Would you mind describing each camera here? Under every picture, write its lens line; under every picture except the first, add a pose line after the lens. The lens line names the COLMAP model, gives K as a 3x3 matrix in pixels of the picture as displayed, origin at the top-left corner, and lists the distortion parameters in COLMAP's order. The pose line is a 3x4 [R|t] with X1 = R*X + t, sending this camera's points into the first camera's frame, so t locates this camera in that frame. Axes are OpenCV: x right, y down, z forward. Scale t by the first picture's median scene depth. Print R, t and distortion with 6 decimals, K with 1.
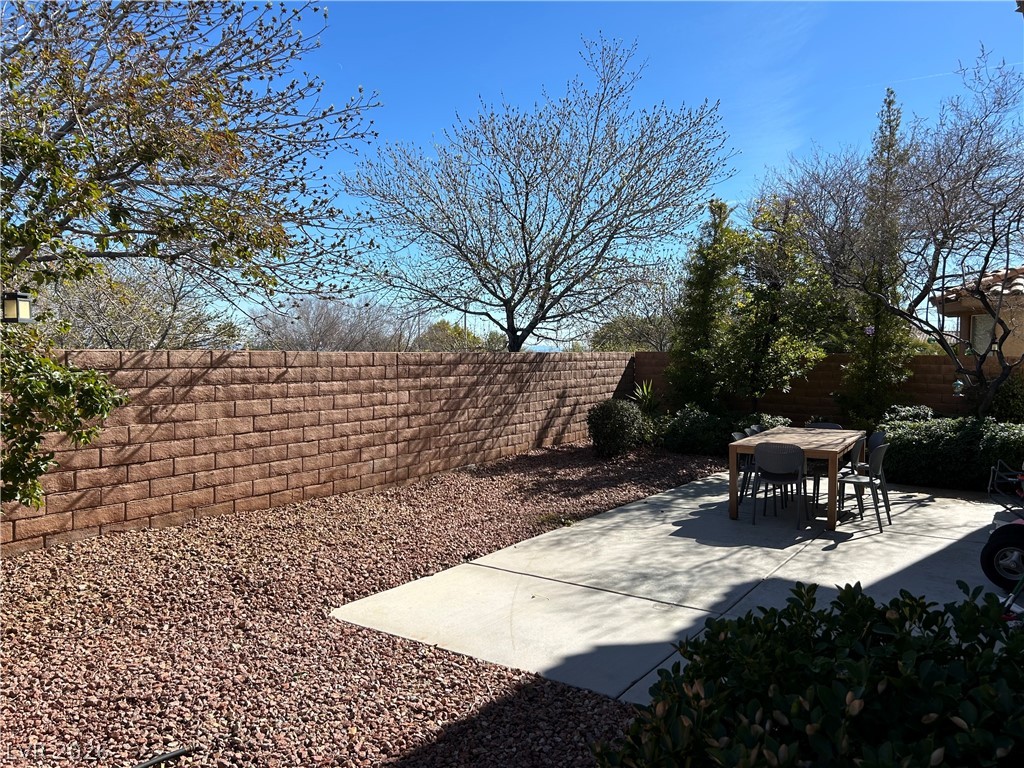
lens RADIAL K [[763.8, 0, 512.0], [0, 763.8, 384.0], [0, 0, 1]] dist [0.047581, -0.004309]
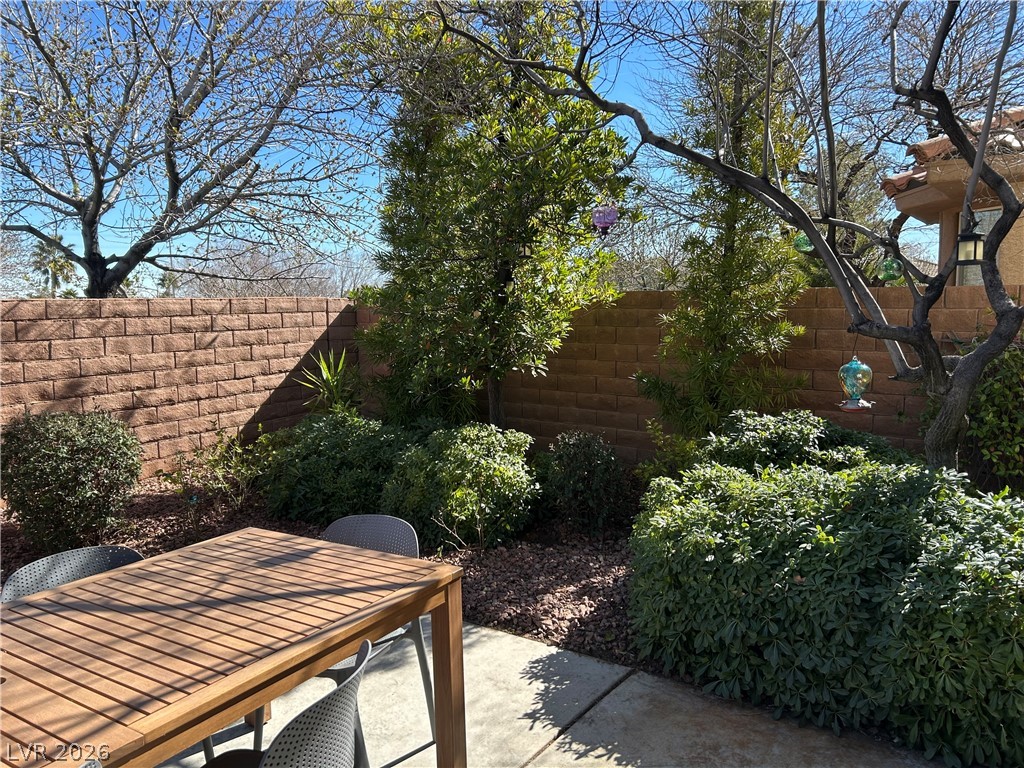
lens RADIAL K [[763.8, 0, 512.0], [0, 763.8, 384.0], [0, 0, 1]] dist [0.047581, -0.004309]
pose [[0.999469, -0.020773, -0.025084, 0.362917], [0.022312, 0.997781, 0.062725, -0.014169], [0.023726, -0.063252, 0.997716, 0.556345]]
